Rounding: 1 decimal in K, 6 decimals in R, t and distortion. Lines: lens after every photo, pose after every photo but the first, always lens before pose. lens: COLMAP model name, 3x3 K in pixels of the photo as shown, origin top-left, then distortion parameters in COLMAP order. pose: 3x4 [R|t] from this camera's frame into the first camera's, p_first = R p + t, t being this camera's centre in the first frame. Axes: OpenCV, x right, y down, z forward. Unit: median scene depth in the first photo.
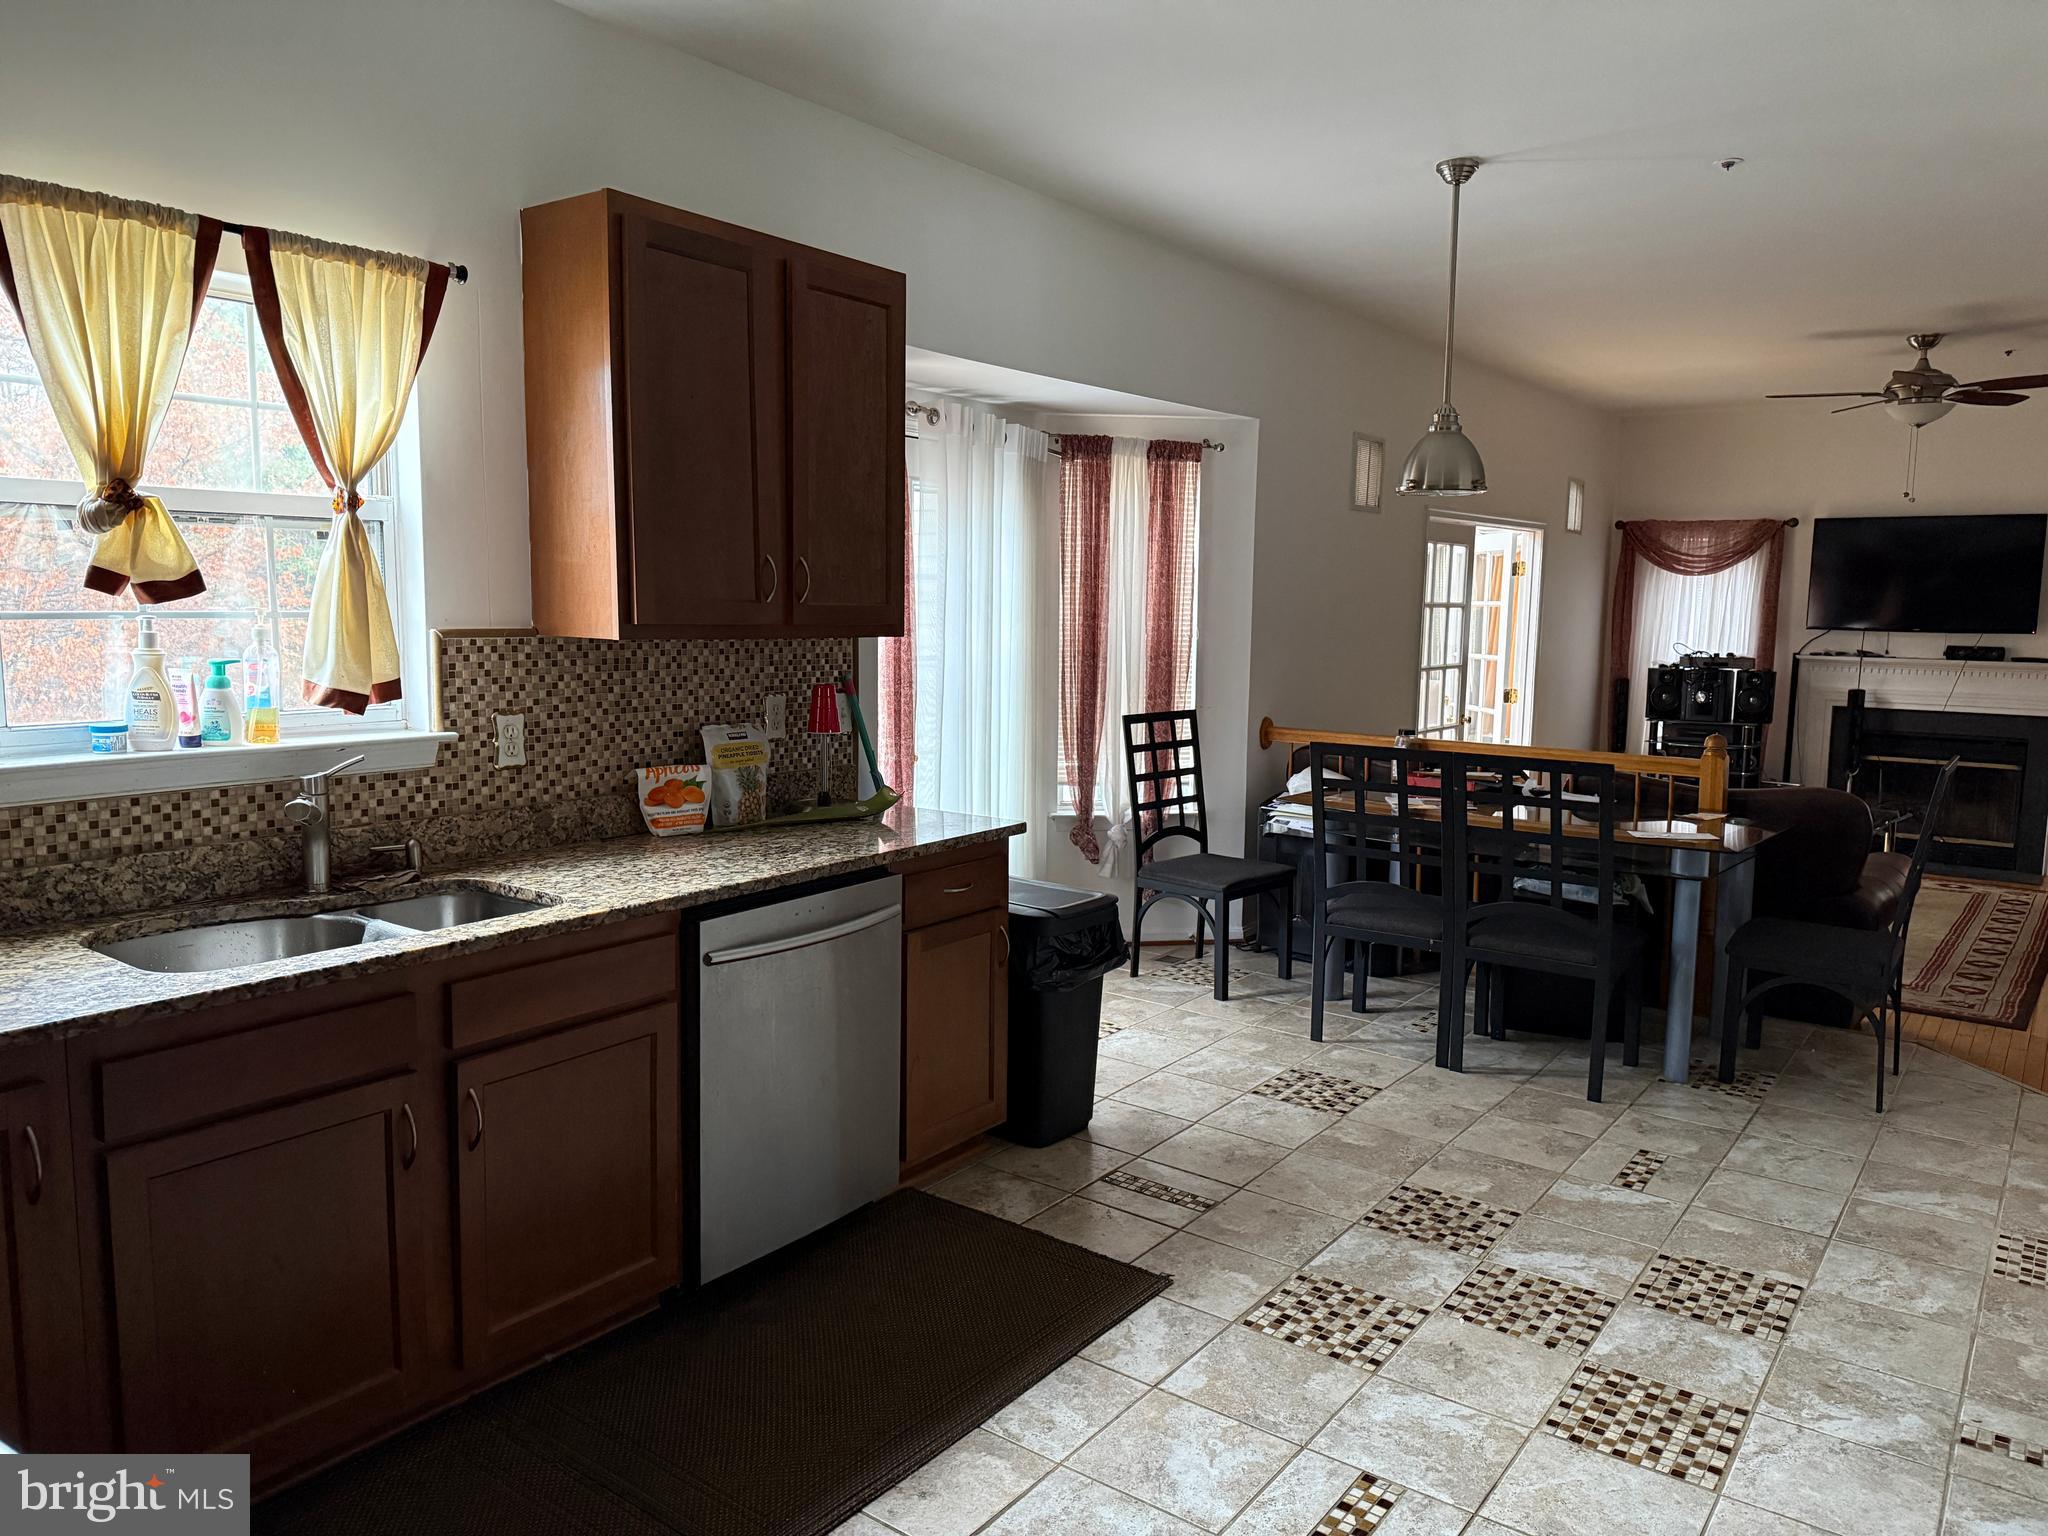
lens RADIAL K [[1422.5, 0, 1028.0], [0, 1422.5, 768.4], [0, 0, 1]] dist [0.076239, -0.106877]
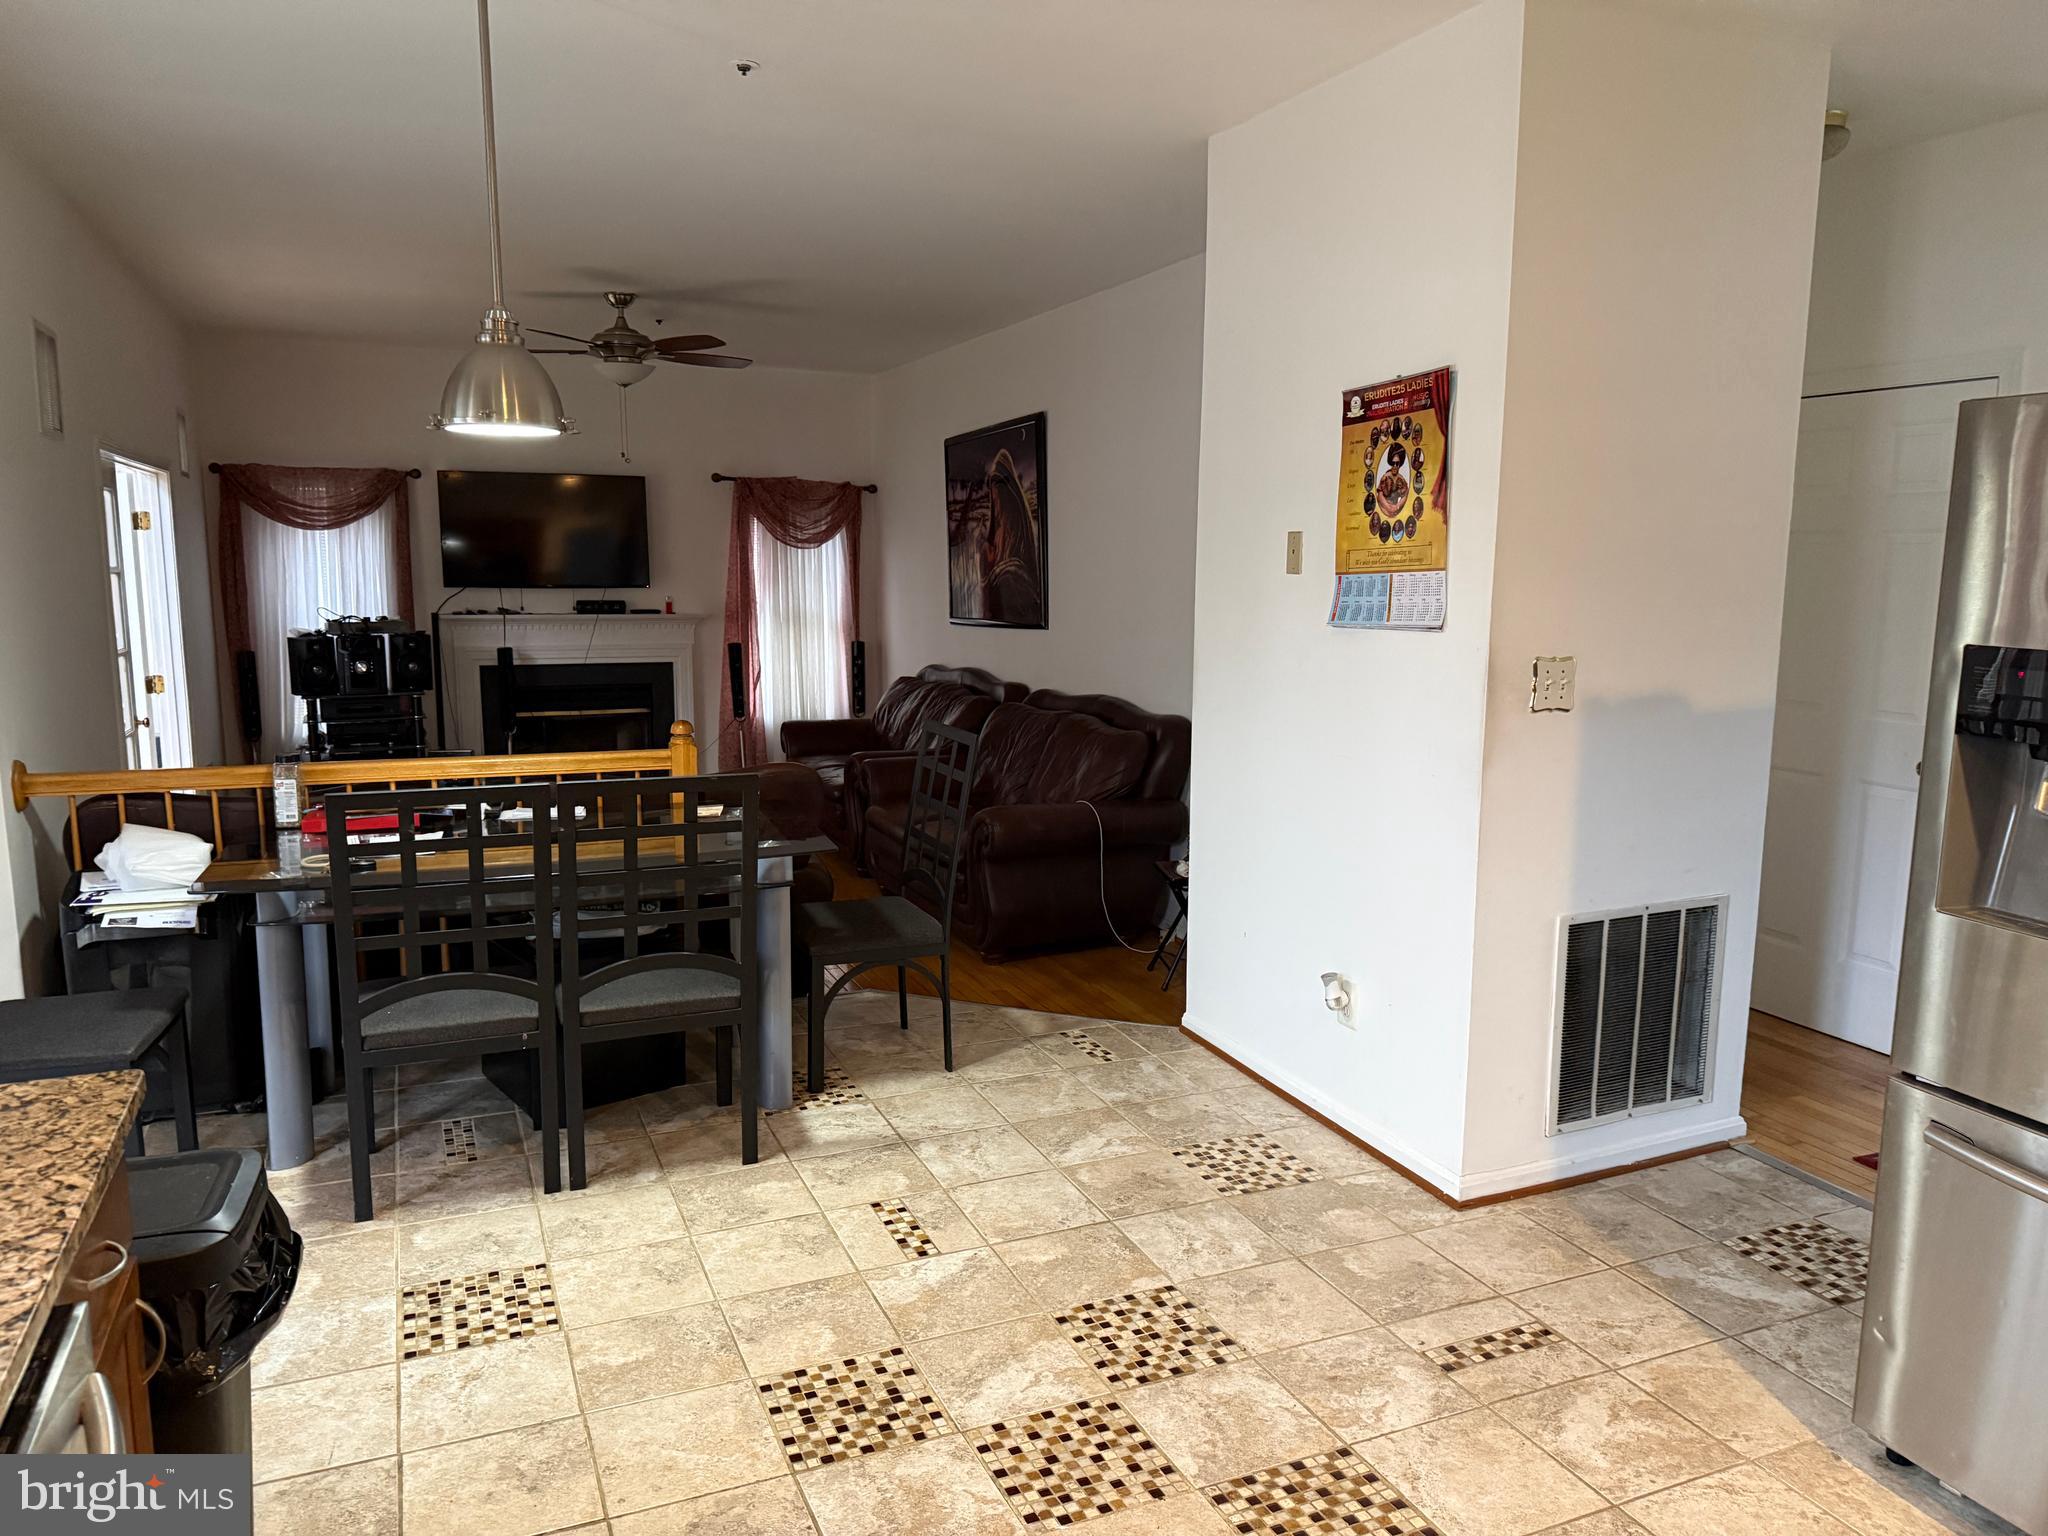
lens RADIAL K [[1422.5, 0, 1022.9], [0, 1422.5, 772.6], [0, 0, 1]] dist [0.076239, -0.106877]
pose [[0.500426, -0.139835, 0.854412, -0.266605], [0.105223, 0.989378, 0.100295, -0.083015], [-0.859361, 0.039714, 0.509824, 0.516671]]
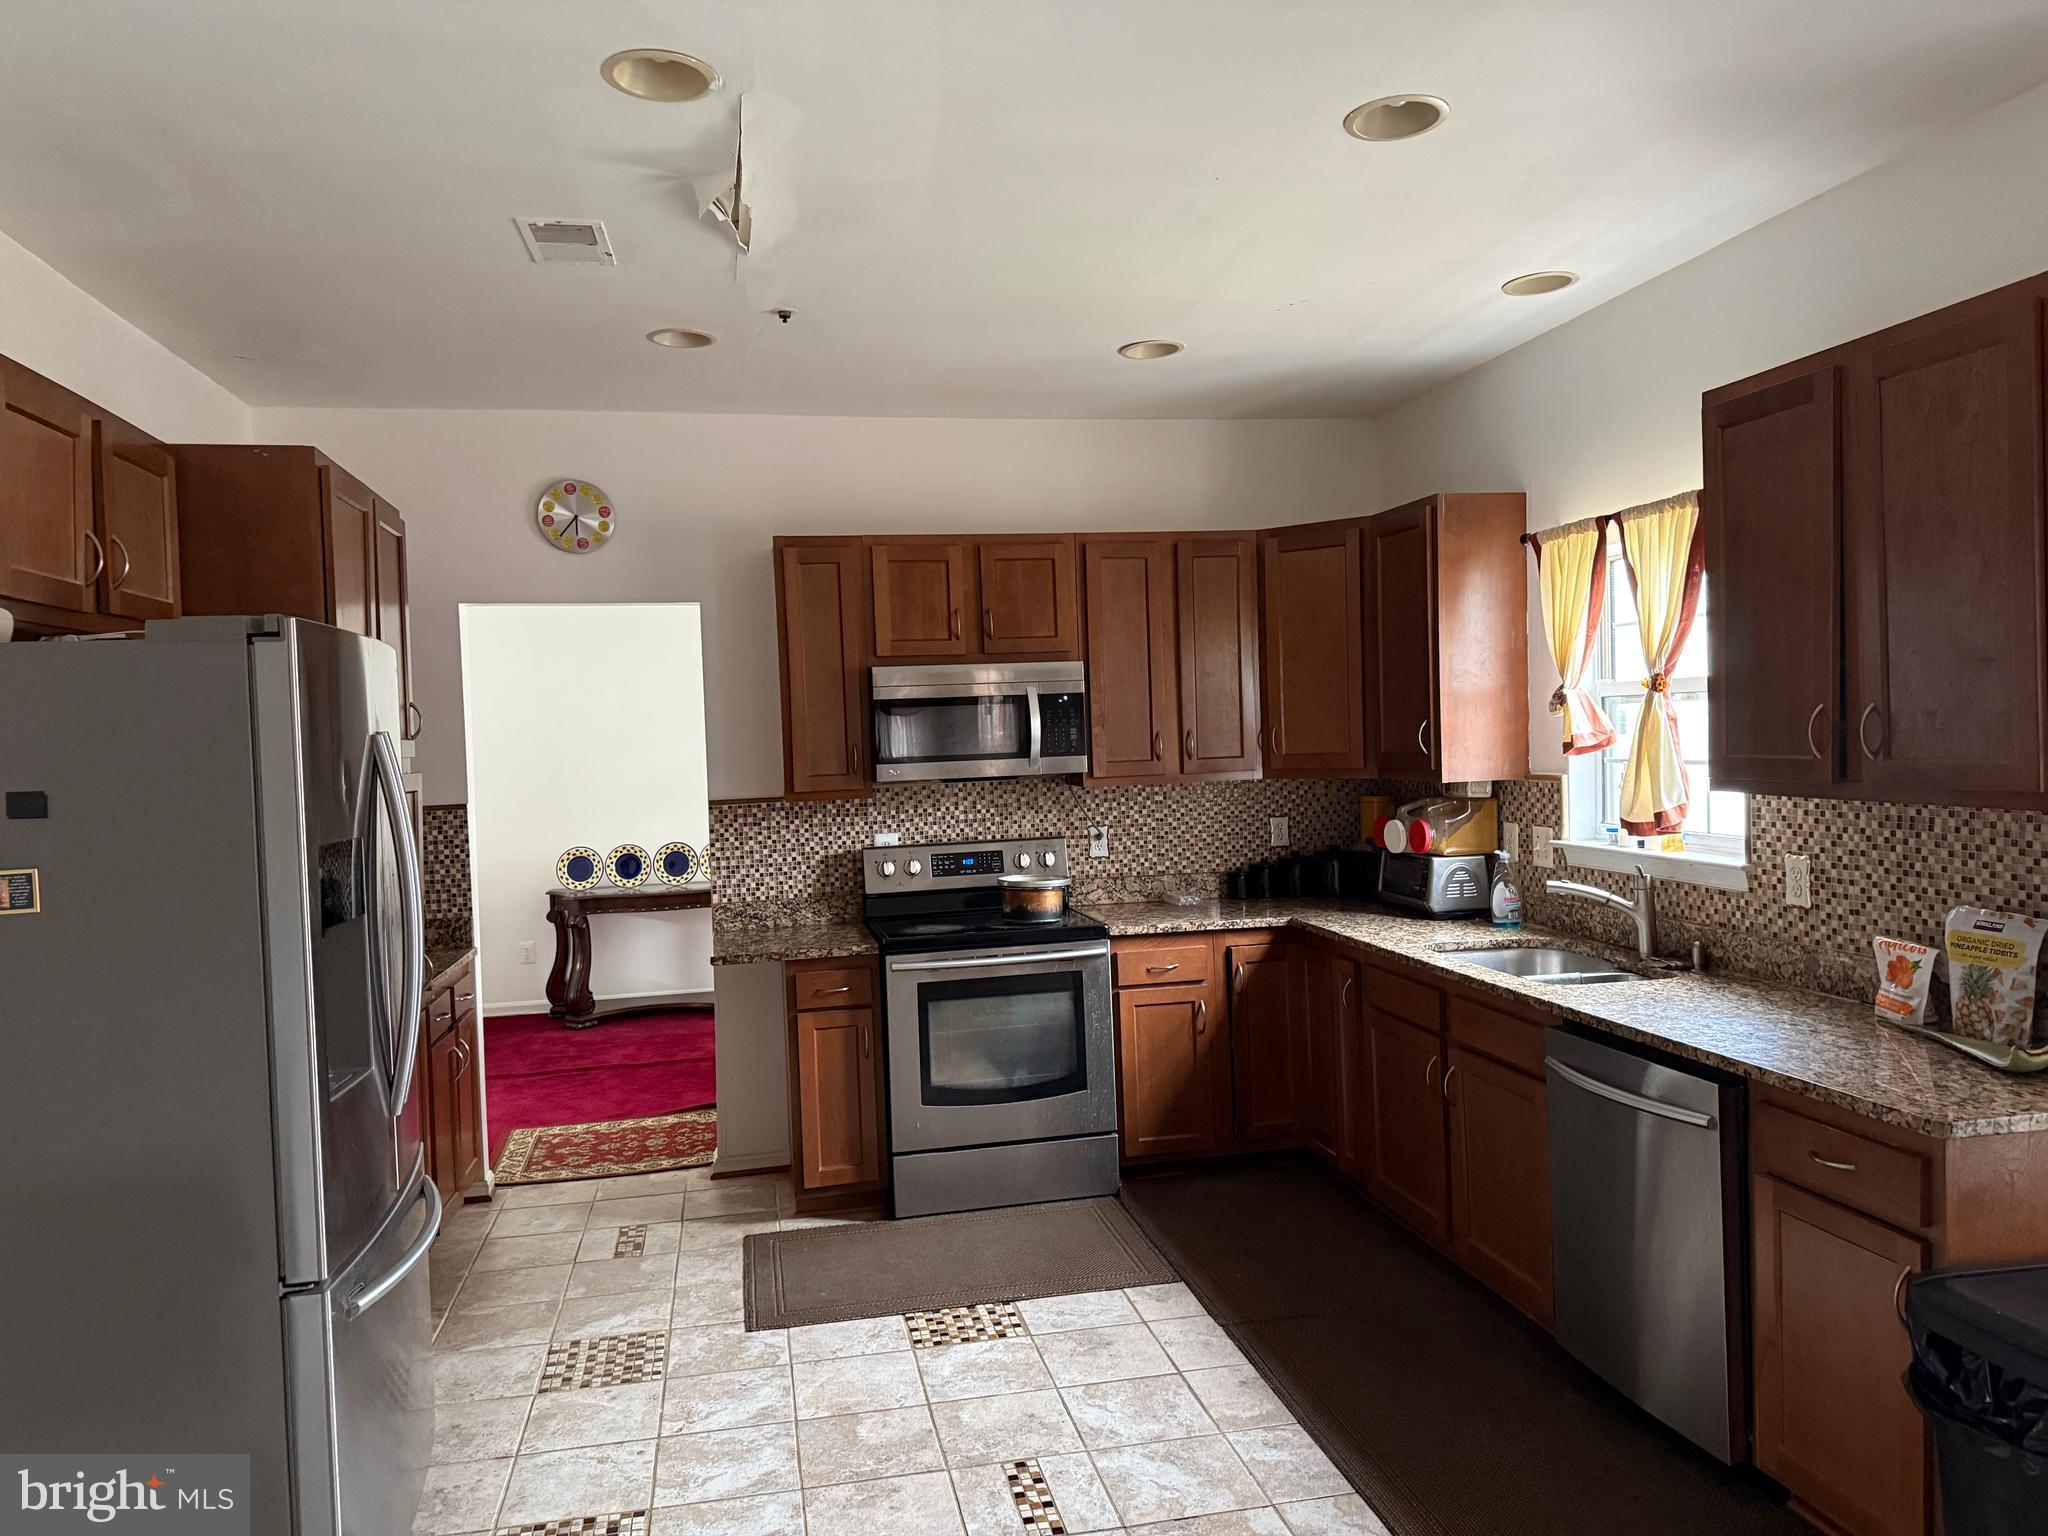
lens RADIAL K [[1422.5, 0, 1019.5], [0, 1422.5, 771.8], [0, 0, 1]] dist [0.076239, -0.106877]
pose [[-0.672624, 0.026939, -0.739494, 0.761877], [-0.067640, 0.992915, 0.097695, -0.153405], [0.736886, 0.115731, -0.666037, 1.167099]]
